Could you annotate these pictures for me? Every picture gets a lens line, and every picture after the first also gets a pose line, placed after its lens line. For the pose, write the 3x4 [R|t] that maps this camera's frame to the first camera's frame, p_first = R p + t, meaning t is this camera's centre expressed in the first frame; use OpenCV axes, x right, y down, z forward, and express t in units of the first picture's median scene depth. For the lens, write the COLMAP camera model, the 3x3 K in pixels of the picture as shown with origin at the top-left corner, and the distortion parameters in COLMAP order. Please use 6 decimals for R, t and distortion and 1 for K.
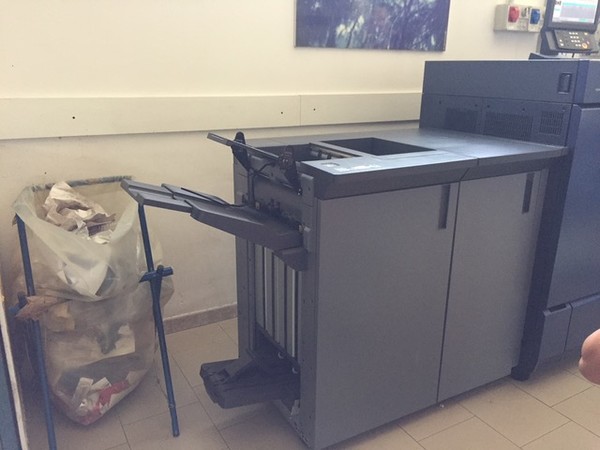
lens RADIAL K [[511.3, 0, 297.2], [0, 511.3, 226.5], [0, 0, 1]] dist [0.092207, -0.130242]
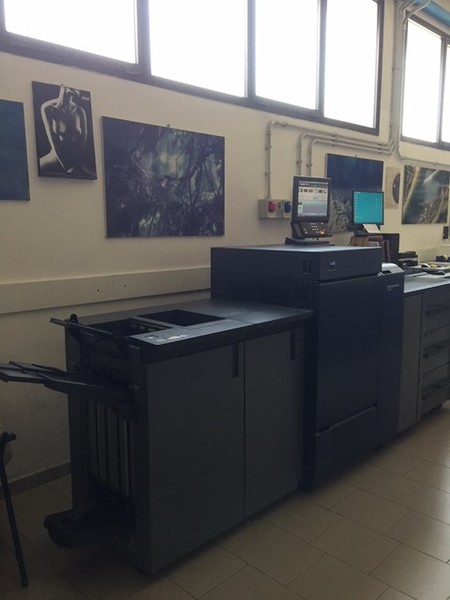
lens RADIAL K [[511.3, 0, 222.4], [0, 511.3, 296.2], [0, 0, 1]] dist [0.092207, -0.130242]
pose [[0.965938, -0.052763, 0.253337, -0.053914], [0.092523, 0.984696, -0.147694, -0.005635], [-0.241667, 0.166102, 0.956037, -0.206742]]
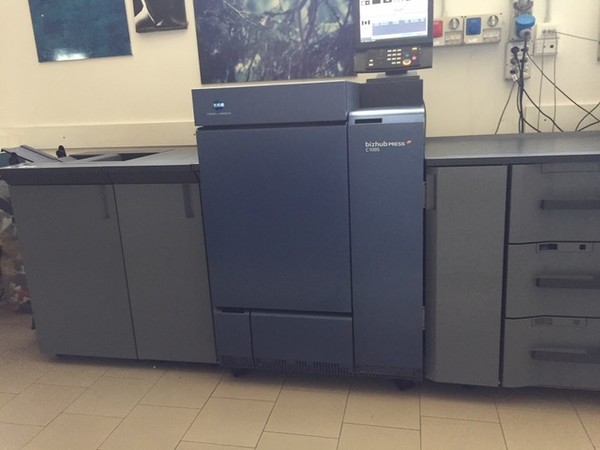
lens RADIAL K [[511.3, 0, 297.2], [0, 511.3, 226.5], [0, 0, 1]] dist [0.092207, -0.130242]
pose [[0.738476, 0.115212, -0.664364, 1.060005], [-0.144867, 0.989395, 0.010550, -0.041601], [0.658533, 0.088453, 0.747335, 0.214022]]
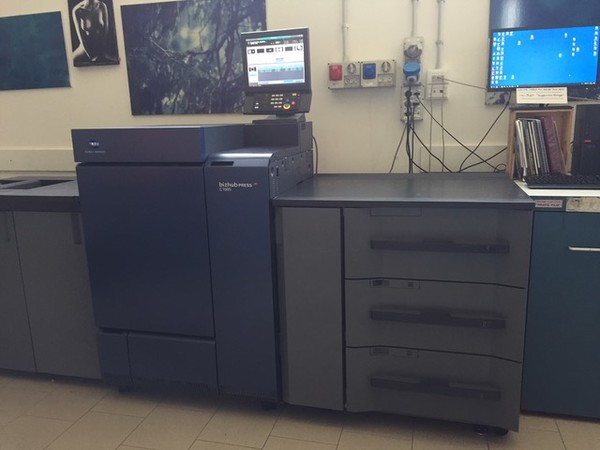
lens RADIAL K [[511.3, 0, 297.2], [0, 511.3, 226.5], [0, 0, 1]] dist [0.092207, -0.130242]
pose [[0.709864, 0.118772, -0.694253, 1.294029], [-0.174297, 0.984645, -0.009765, -0.114429], [0.682432, 0.127938, 0.719665, 0.330651]]
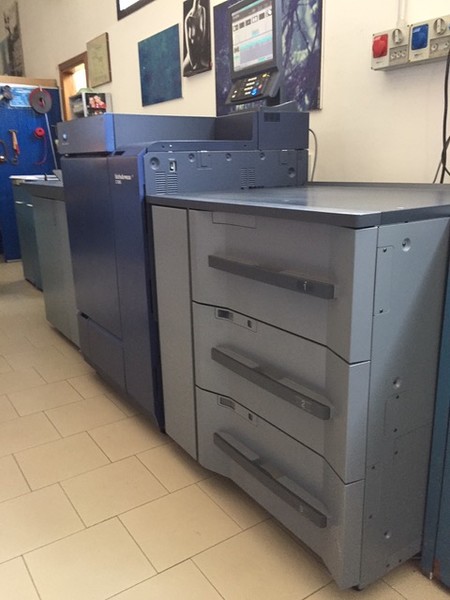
lens RADIAL K [[511.3, 0, 222.4], [0, 511.3, 296.2], [0, 0, 1]] dist [0.092207, -0.130242]
pose [[0.068059, 0.242901, -0.967661, 1.423041], [-0.274405, 0.937060, 0.215919, -0.210199], [0.959203, 0.250836, 0.130429, 0.931770]]
